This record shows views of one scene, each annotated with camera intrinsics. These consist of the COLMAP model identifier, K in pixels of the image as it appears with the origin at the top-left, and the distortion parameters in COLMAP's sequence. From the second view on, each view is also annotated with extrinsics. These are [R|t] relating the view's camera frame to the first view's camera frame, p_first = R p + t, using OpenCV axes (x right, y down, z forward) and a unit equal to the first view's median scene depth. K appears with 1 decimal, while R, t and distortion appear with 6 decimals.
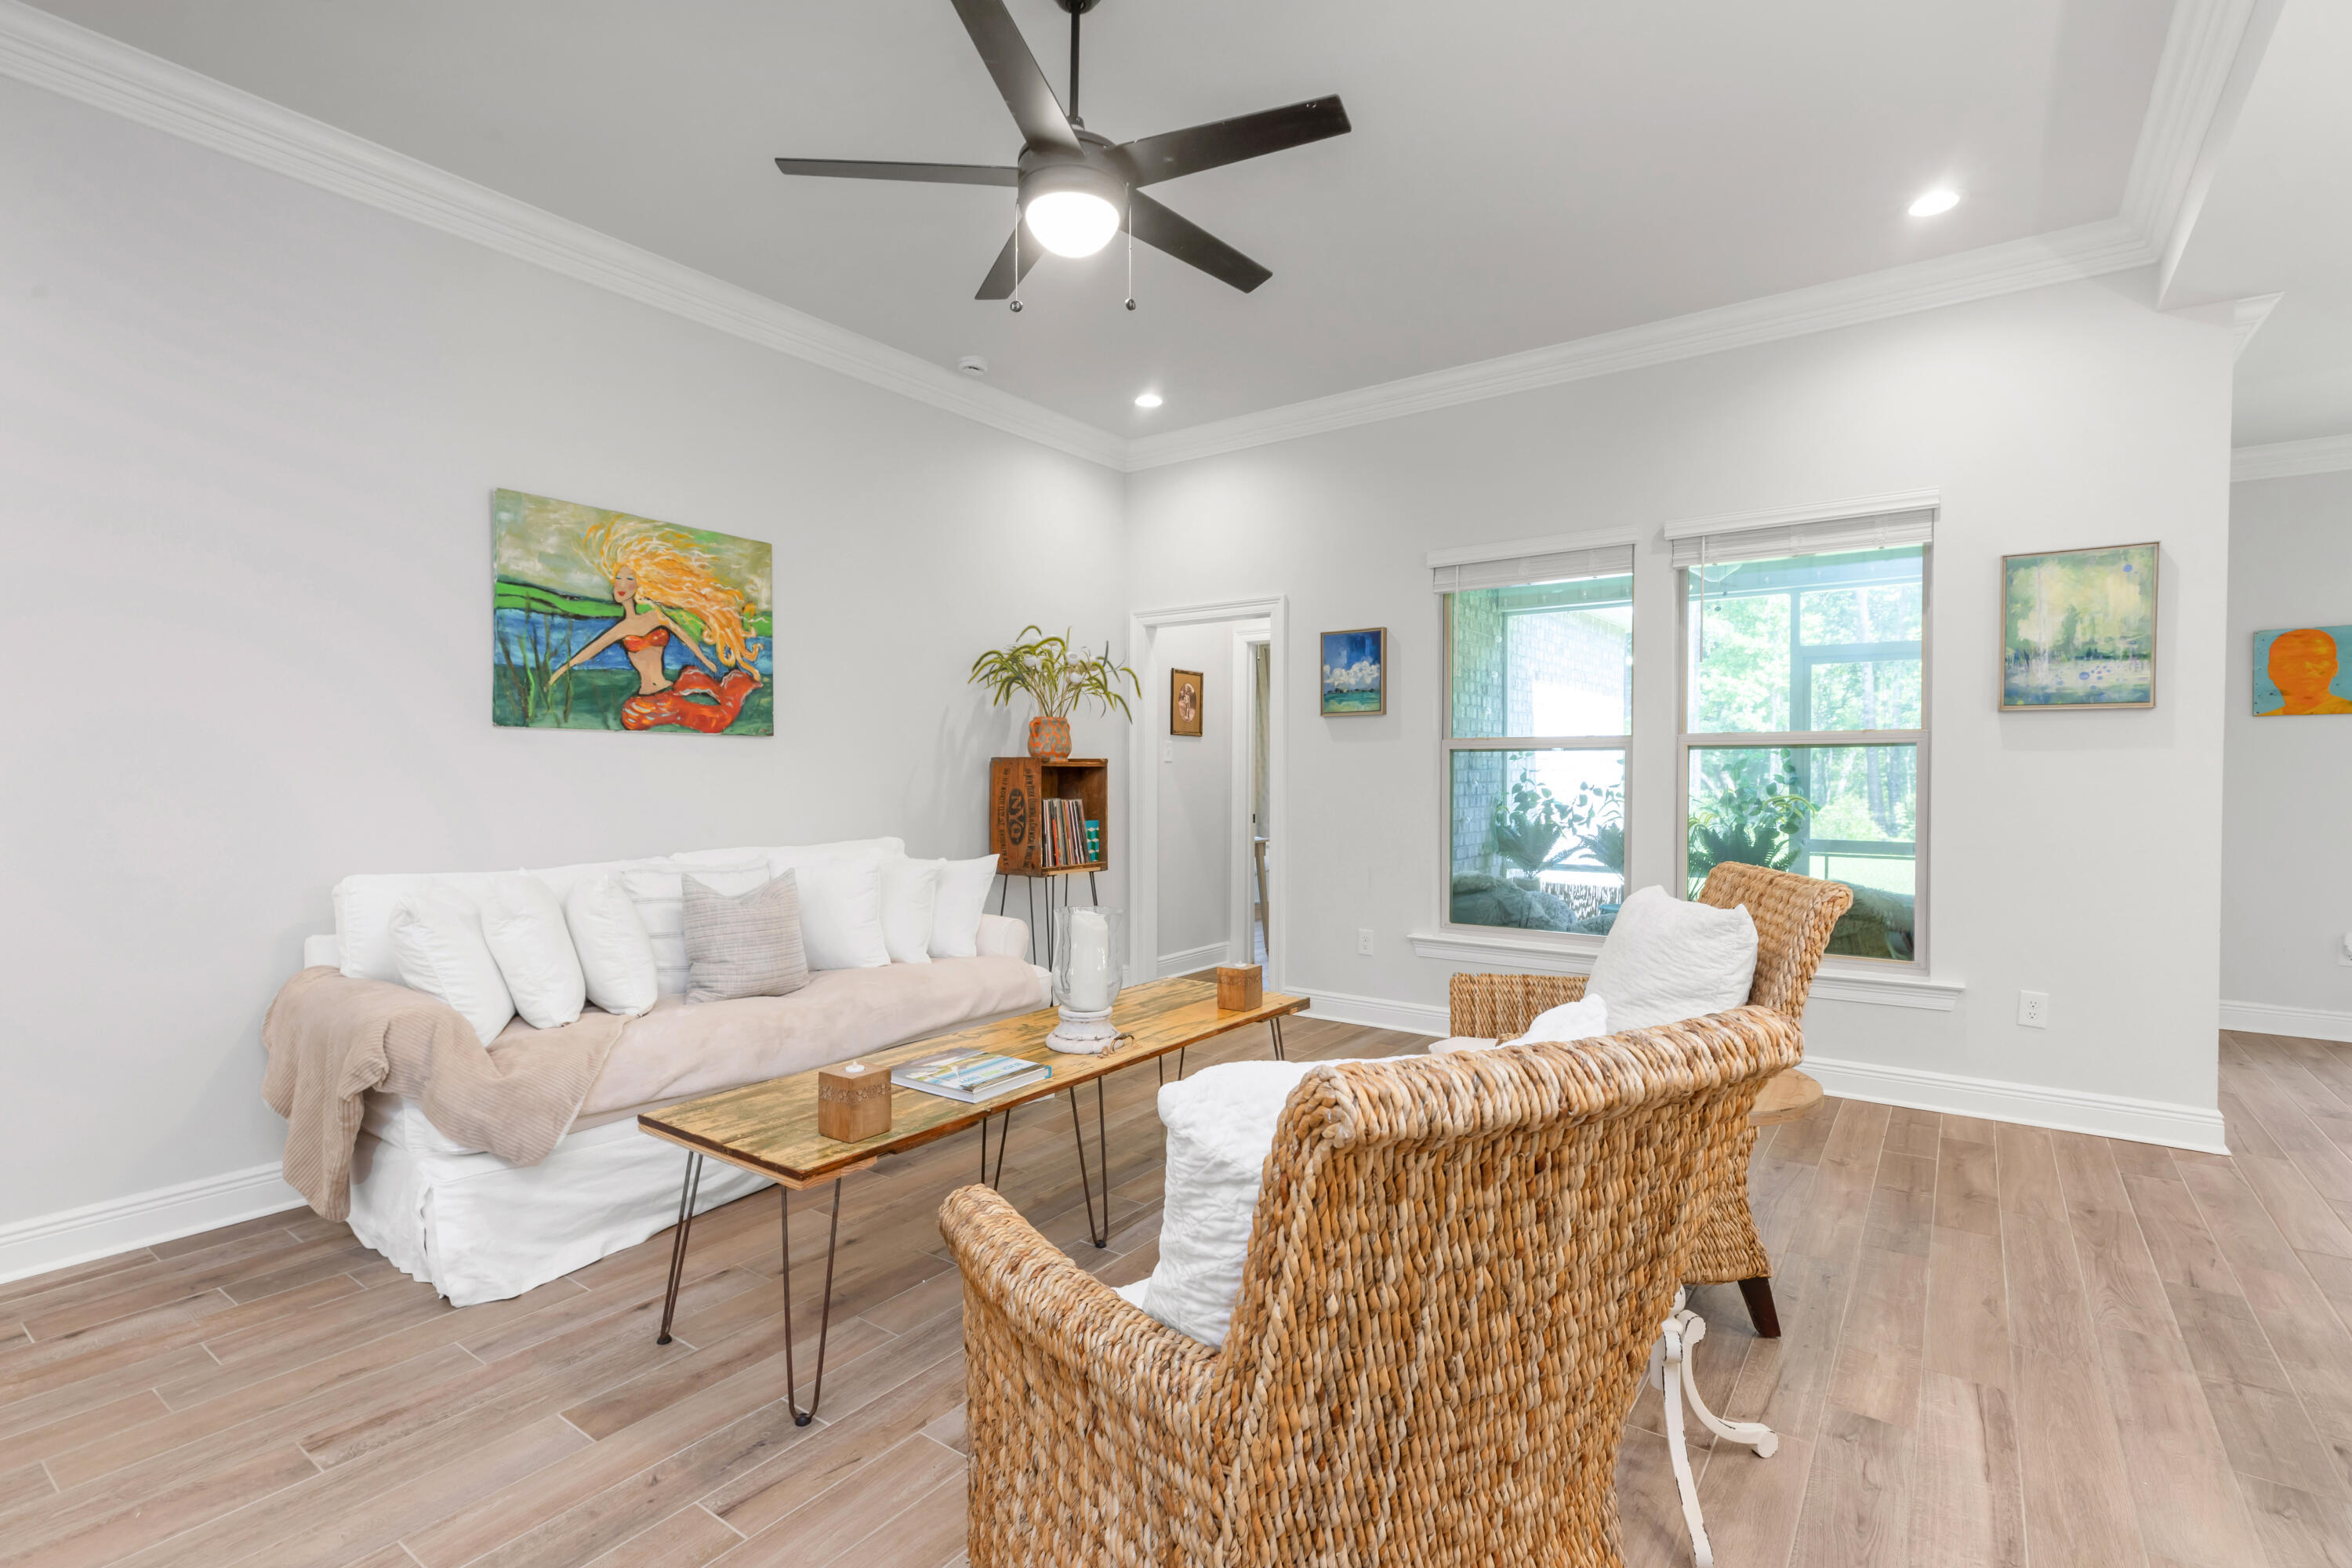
lens RADIAL K [[1104.2, 0, 1178.0], [0, 1104.2, 792.3], [0, 0, 1]] dist [0.005364, 0.000114]
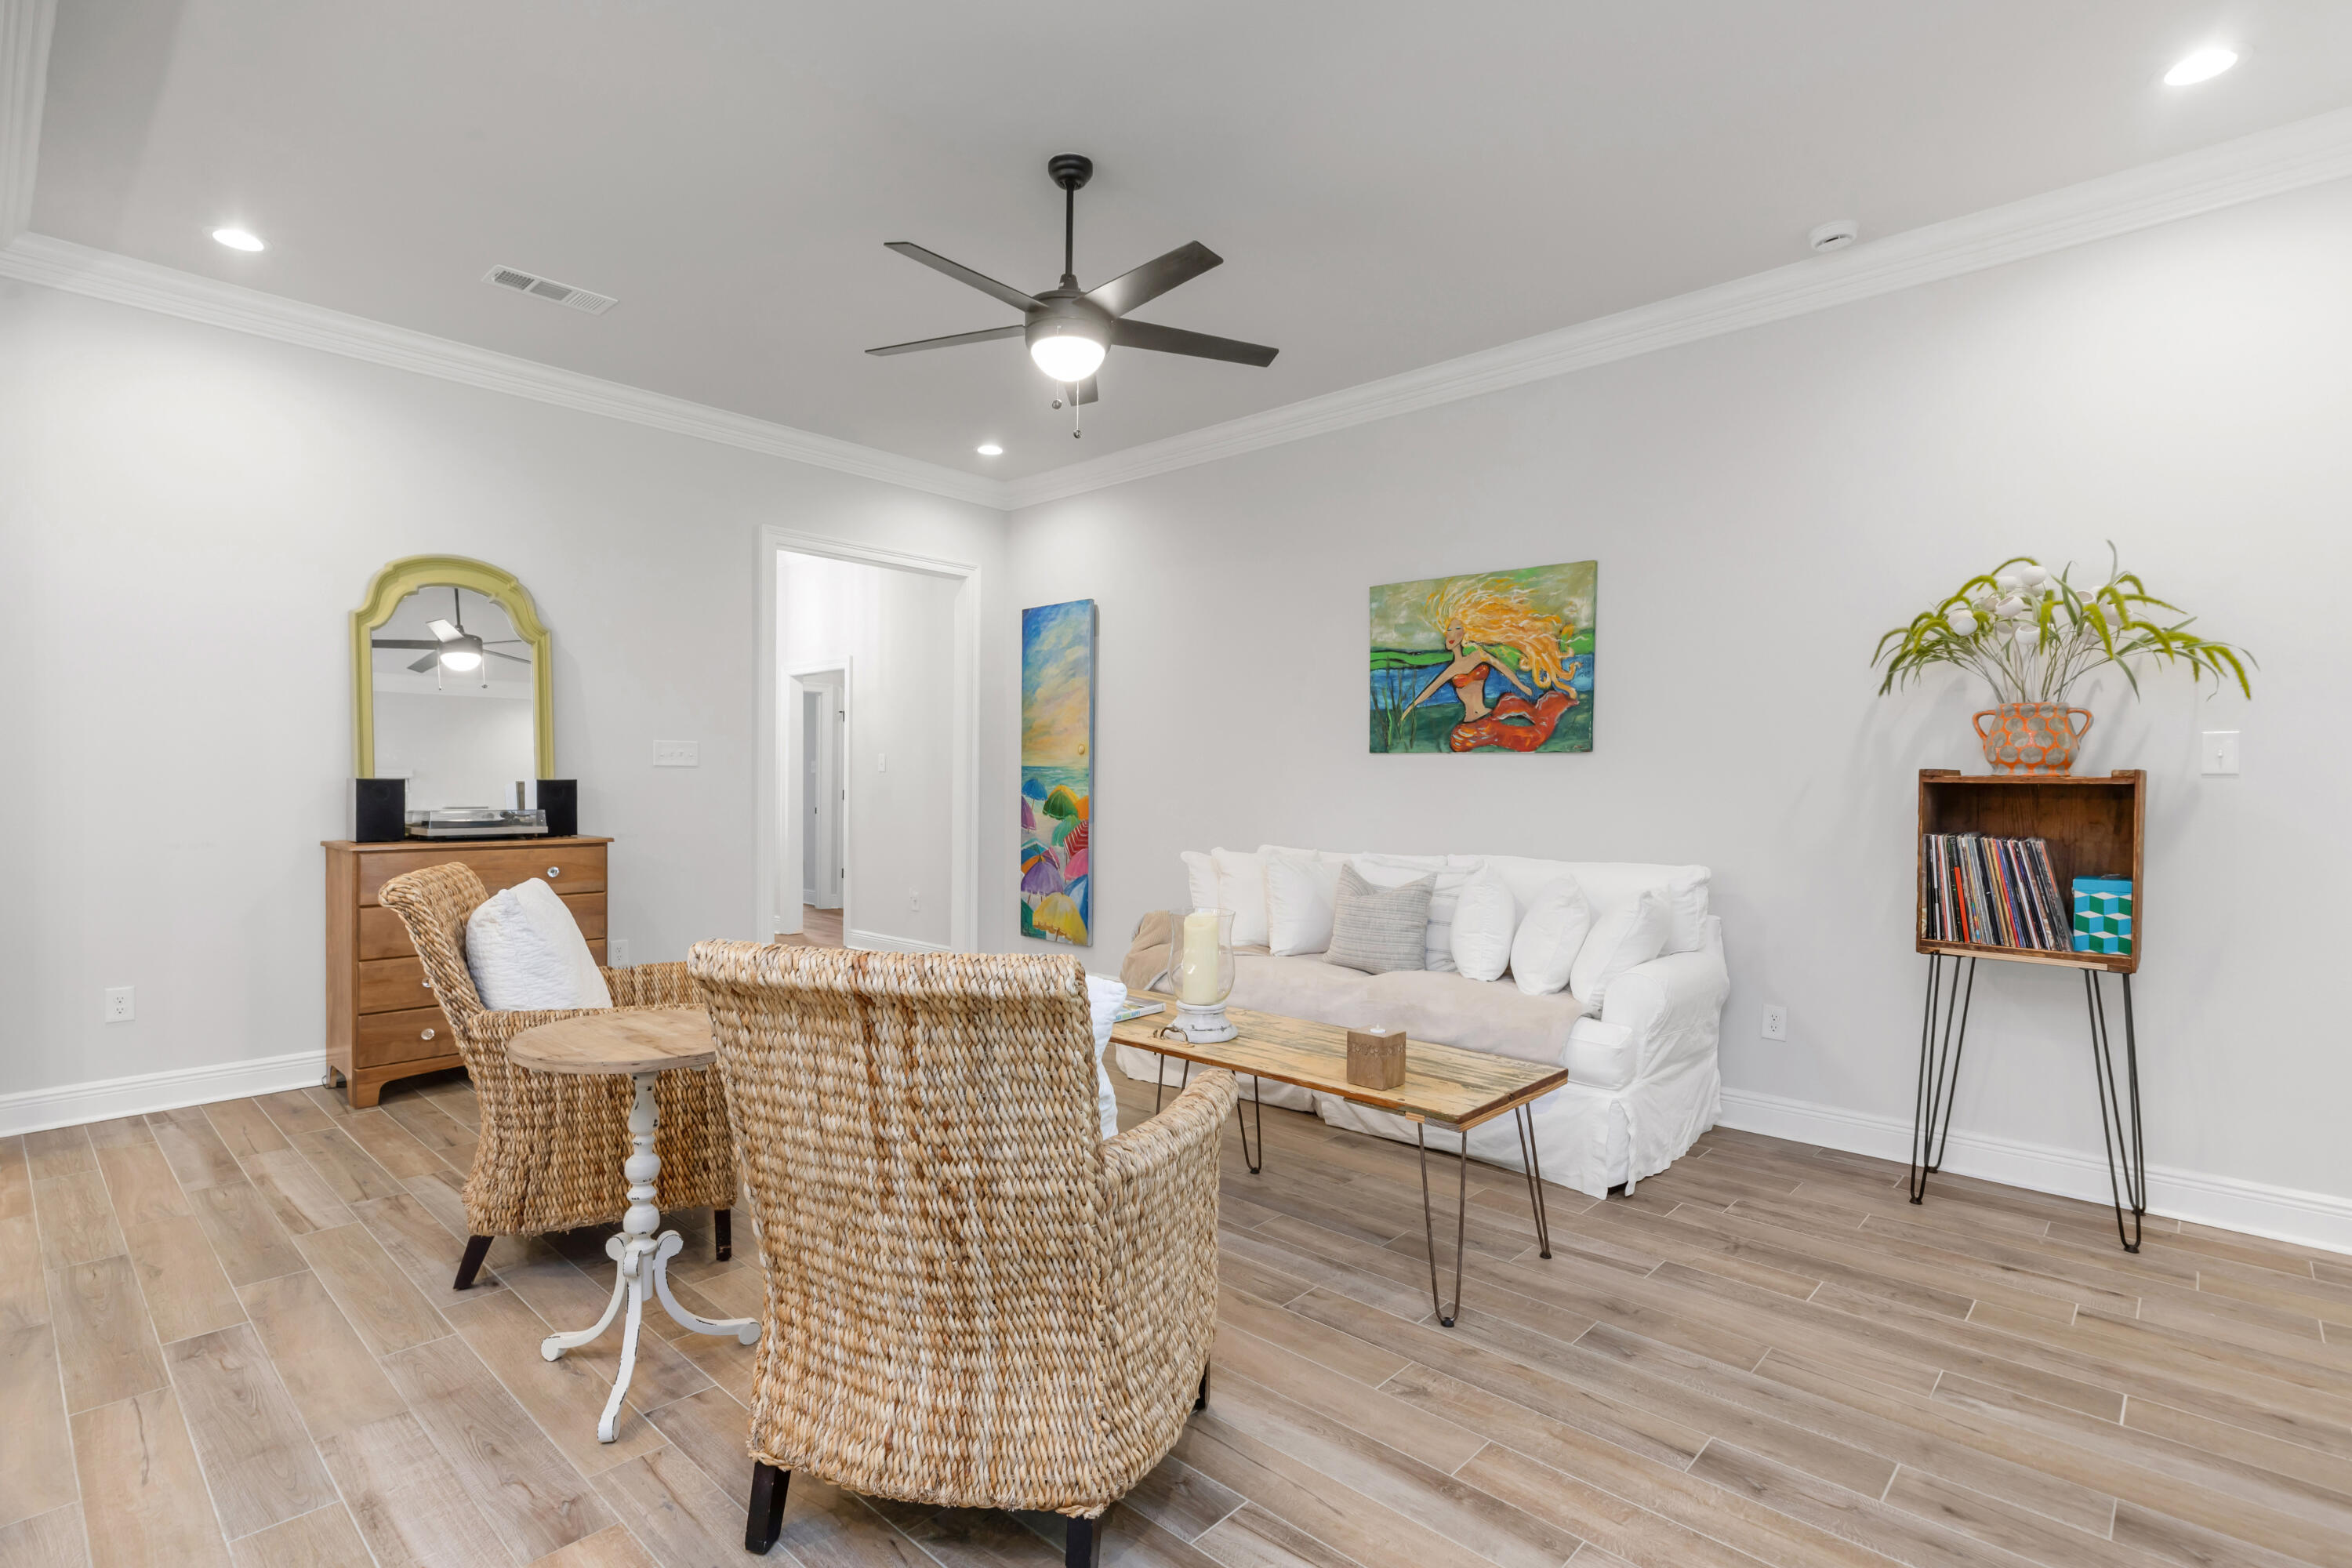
lens RADIAL K [[1078.0, 0, 1179.6], [0, 1078.0, 794.7], [0, 0, 1]] dist [0.009076, -0.000316]
pose [[-0.109567, 0.015491, -0.993859, 0.715381], [-0.024726, 0.999527, 0.018305, -0.022850], [0.993672, 0.026579, -0.109132, 0.812664]]
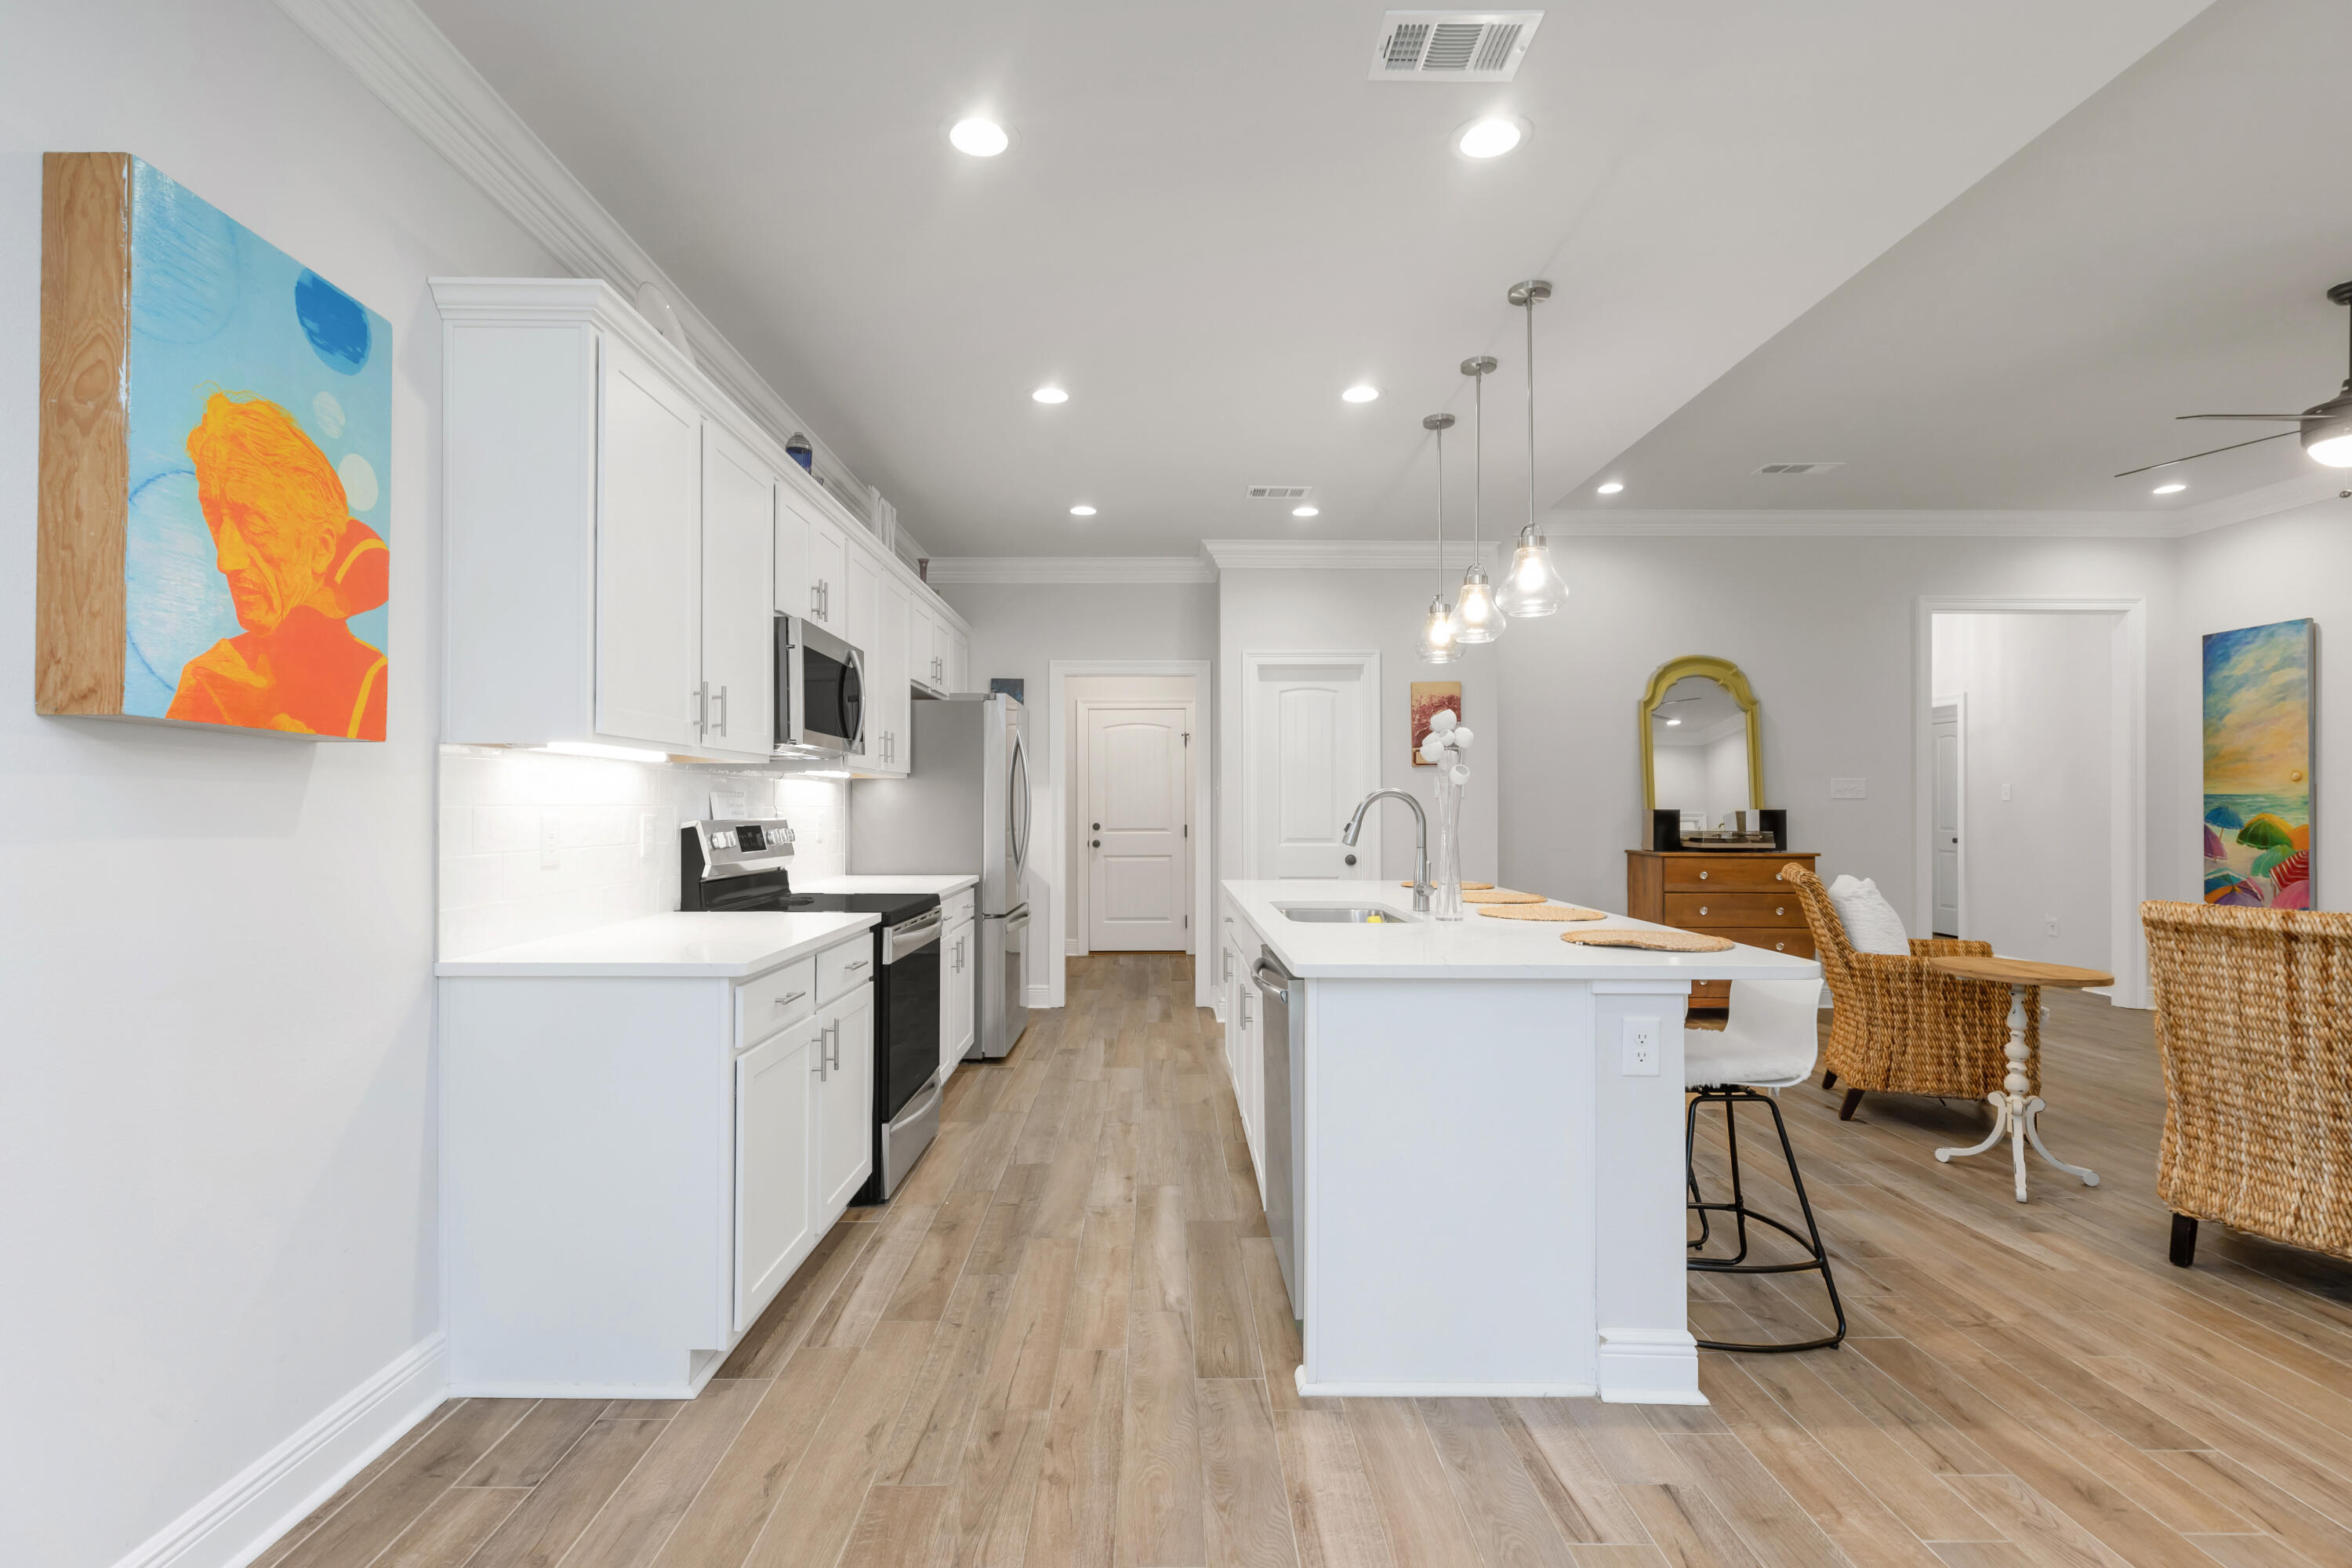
lens RADIAL K [[1104.2, 0, 1178.0], [0, 1104.2, 792.3], [0, 0, 1]] dist [0.005364, 0.000114]
pose [[-0.798437, -0.004520, -0.602061, 1.328083], [-0.009556, 0.999941, 0.005166, -0.026937], [0.602002, 0.009878, -0.798433, 0.794195]]
